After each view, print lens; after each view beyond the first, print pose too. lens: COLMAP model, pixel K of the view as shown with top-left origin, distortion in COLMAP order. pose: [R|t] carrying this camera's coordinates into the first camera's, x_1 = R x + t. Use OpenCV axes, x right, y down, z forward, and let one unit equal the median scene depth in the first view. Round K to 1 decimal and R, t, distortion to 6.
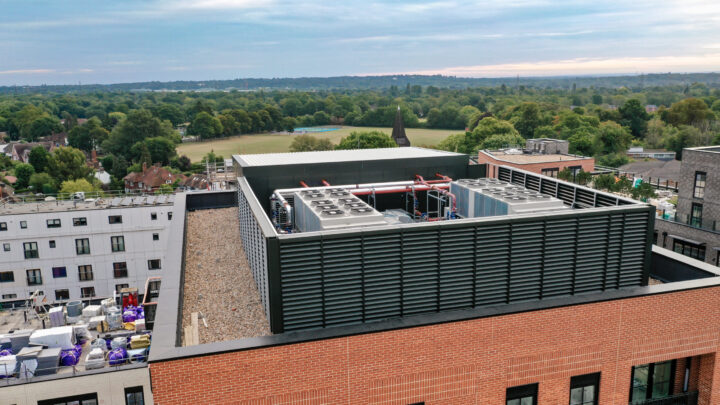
lens RADIAL K [[568.3, 0, 358.6], [0, 568.3, 200.1], [0, 0, 1]] dist [0.008645, 0.005036]
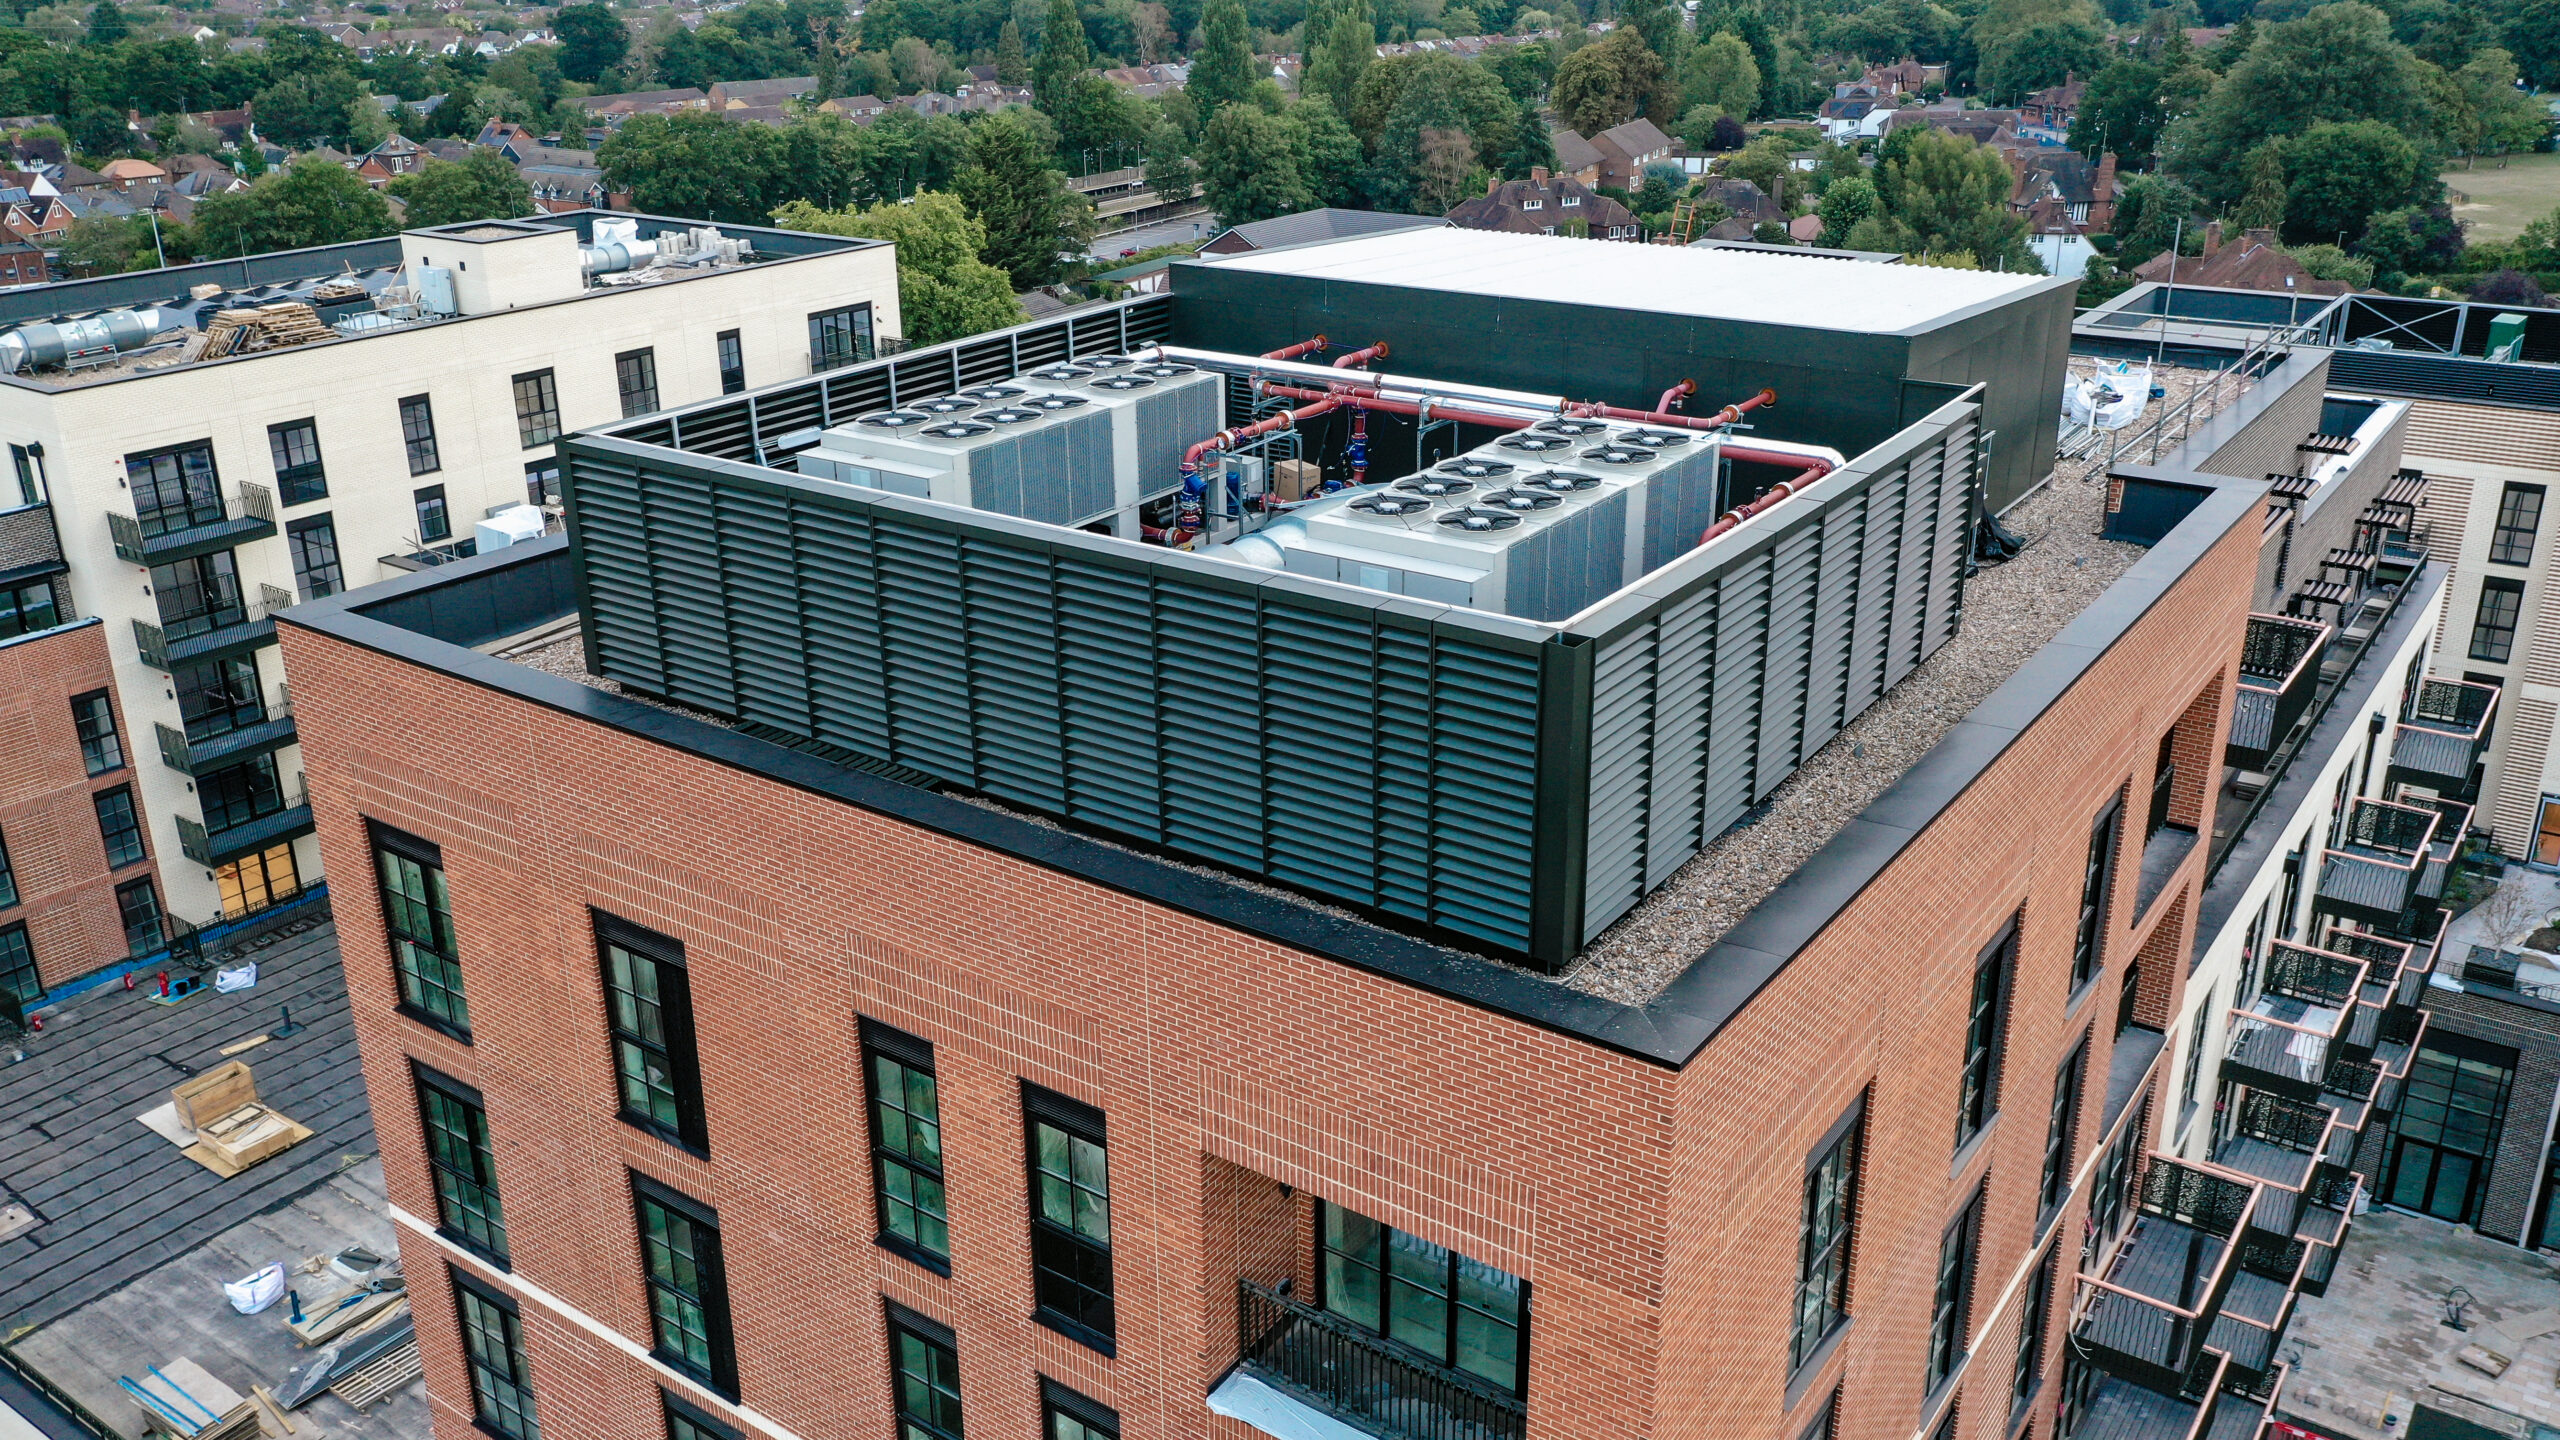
lens RADIAL K [[2059.8, 0, 1252.9], [0, 2059.8, 723.4], [0, 0, 1]] dist [0.009004, 0.011165]
pose [[0.615561, 0.292012, -0.731993, 0.103949], [-0.152646, 0.955408, 0.252772, -0.014949], [0.773165, -0.043861, 0.632686, 0.034298]]
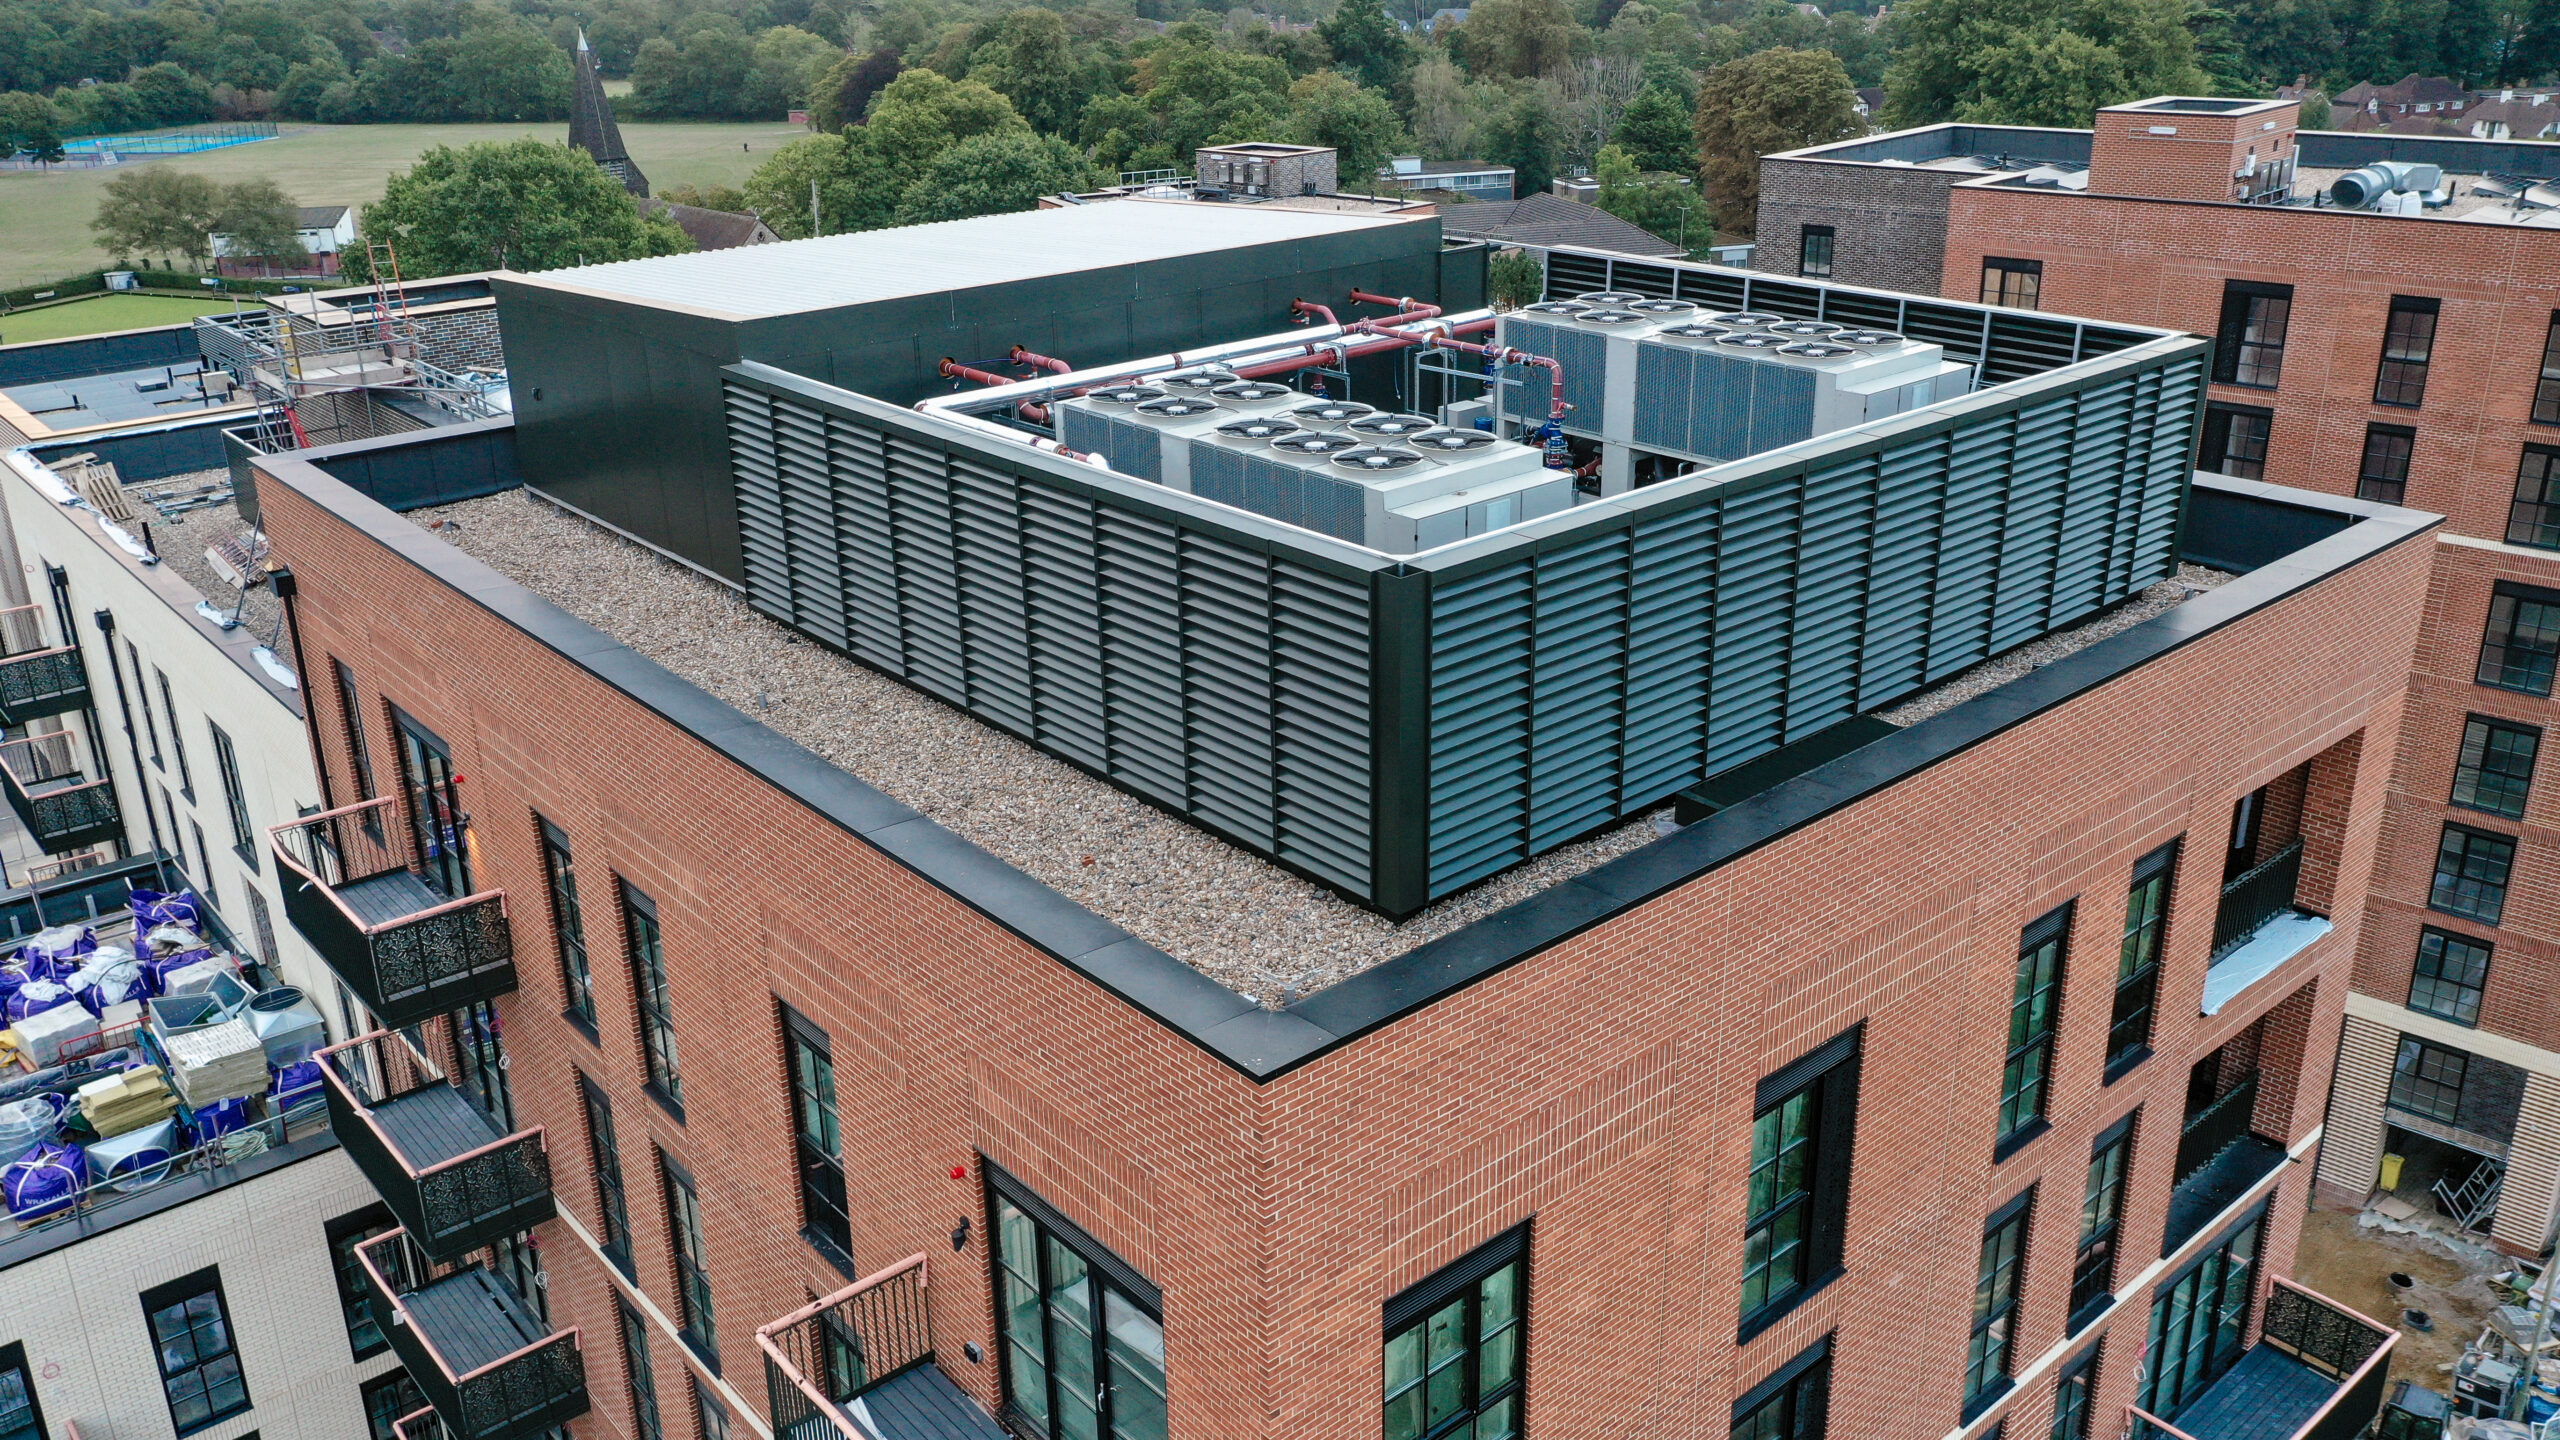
lens RADIAL K [[2015.1, 0, 1280.0], [0, 2015.1, 720.0], [0, 0, 1]] dist [0.012490, 0.002131]
pose [[0.905618, -0.158761, 0.393258, -0.047844], [0.091090, 0.978462, 0.185245, -0.003876], [-0.414197, -0.131940, 0.900574, 0.010832]]
